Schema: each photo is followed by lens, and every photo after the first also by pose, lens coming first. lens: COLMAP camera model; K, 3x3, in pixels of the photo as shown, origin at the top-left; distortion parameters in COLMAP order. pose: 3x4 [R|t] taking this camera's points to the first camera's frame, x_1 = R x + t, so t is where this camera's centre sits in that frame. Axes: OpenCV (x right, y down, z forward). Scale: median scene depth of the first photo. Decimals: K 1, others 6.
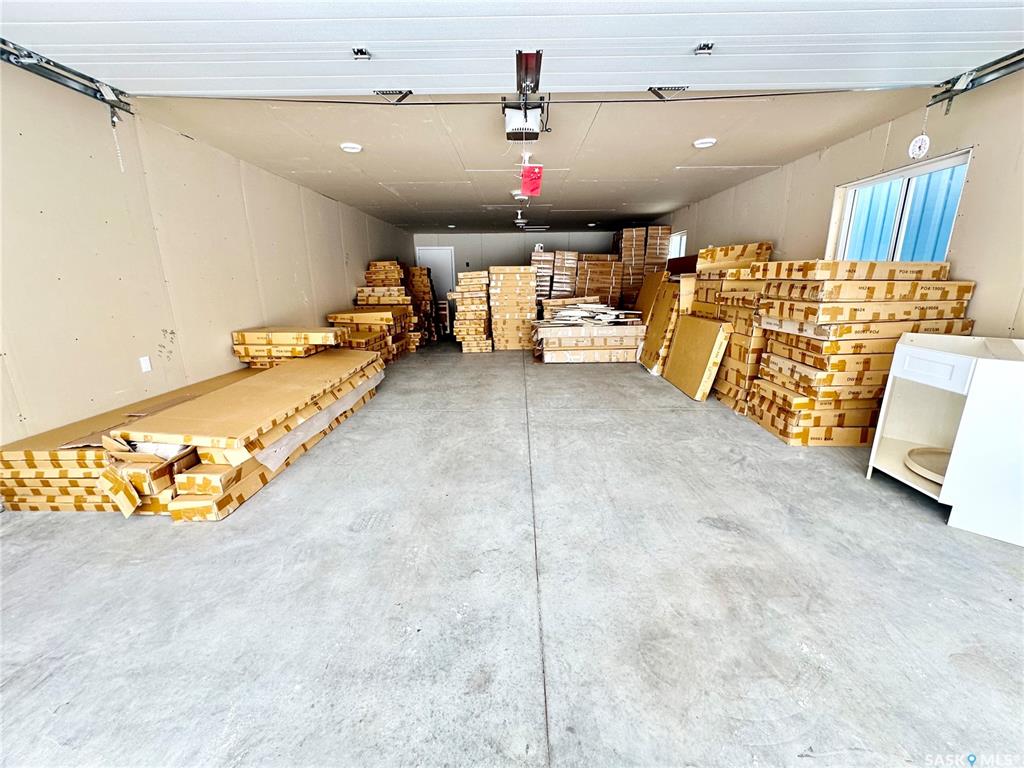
lens RADIAL K [[406.9, 0, 511.8], [0, 406.9, 386.1], [0, 0, 1]] dist [-0.003400, 0.001359]
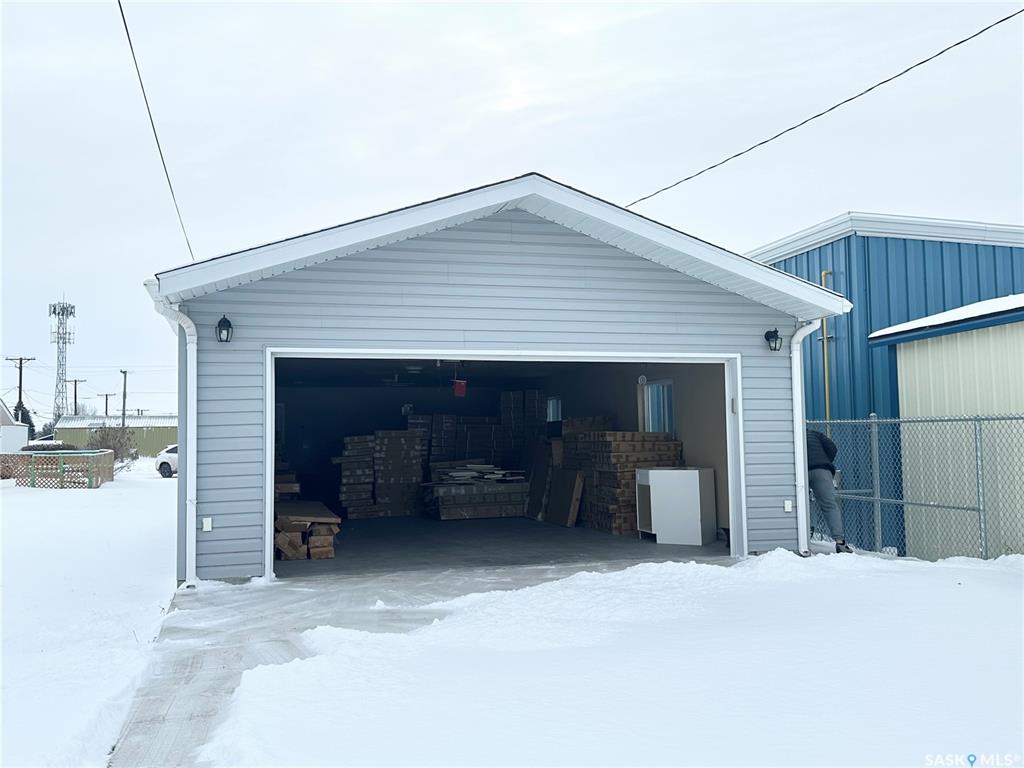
lens RADIAL K [[948.3, 0, 512.1], [0, 948.3, 384.0], [0, 0, 1]] dist [-0.000165, 0.000000]
pose [[0.959166, 0.011531, 0.282608, -0.639008], [0.078505, 0.949056, -0.305171, 0.541207], [-0.271730, 0.314896, 0.909397, -2.020013]]
